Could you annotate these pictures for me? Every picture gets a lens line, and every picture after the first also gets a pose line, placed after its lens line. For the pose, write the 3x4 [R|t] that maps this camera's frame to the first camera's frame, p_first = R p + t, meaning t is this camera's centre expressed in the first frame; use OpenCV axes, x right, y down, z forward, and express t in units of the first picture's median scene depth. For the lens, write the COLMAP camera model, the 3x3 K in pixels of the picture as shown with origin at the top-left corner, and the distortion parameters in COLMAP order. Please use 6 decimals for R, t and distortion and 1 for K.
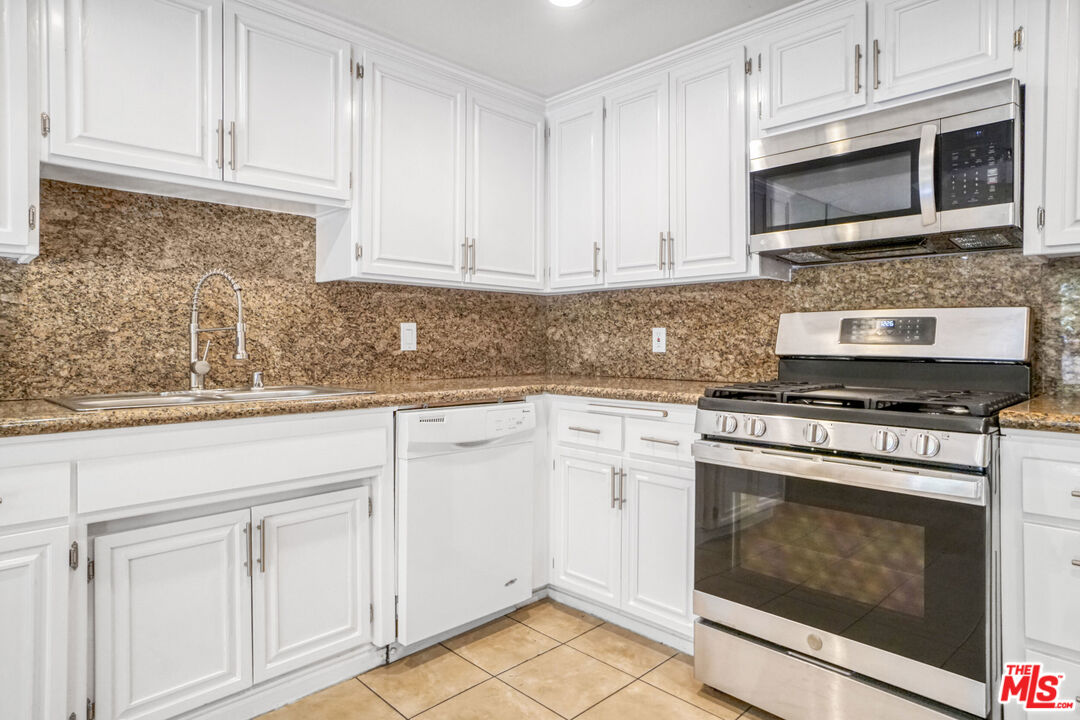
lens RADIAL K [[633.9, 0, 497.6], [0, 633.9, 343.7], [0, 0, 1]] dist [-0.006232, 0.001611]
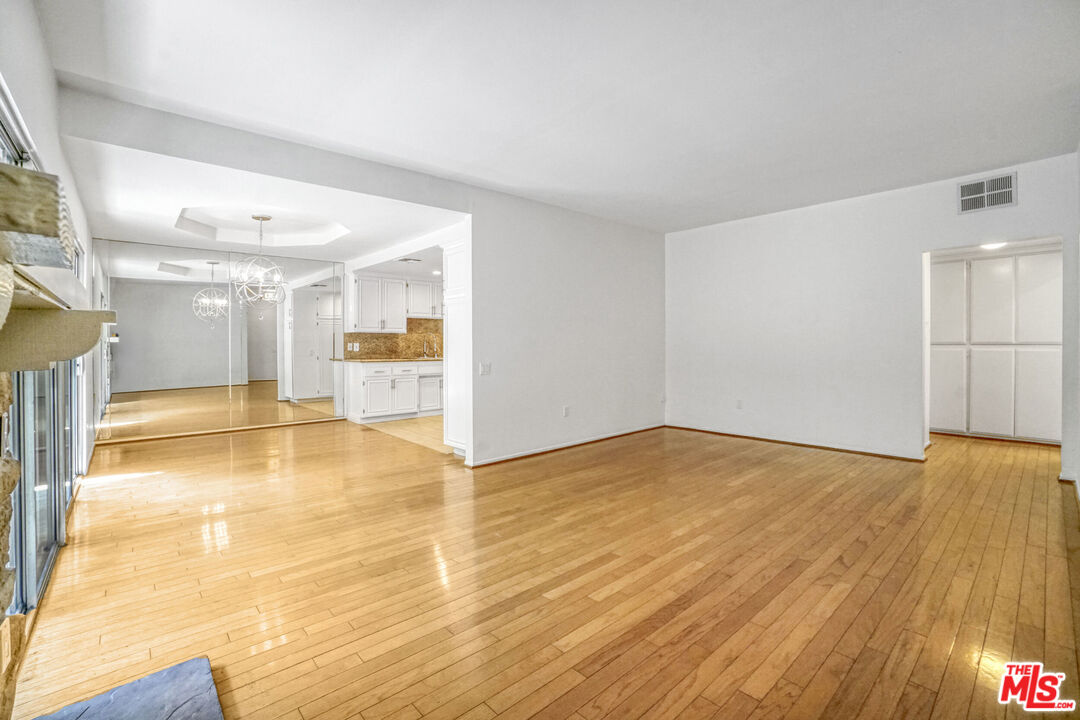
lens RADIAL K [[473.2, 0, 515.4], [0, 473.2, 343.5], [0, 0, 1]] dist [-0.031910, 0.002276]
pose [[0.999234, 0.000100, -0.039124, 0.381294], [-0.000330, 0.999983, -0.005884, -0.014268], [0.039123, 0.005893, 0.999217, -2.739847]]
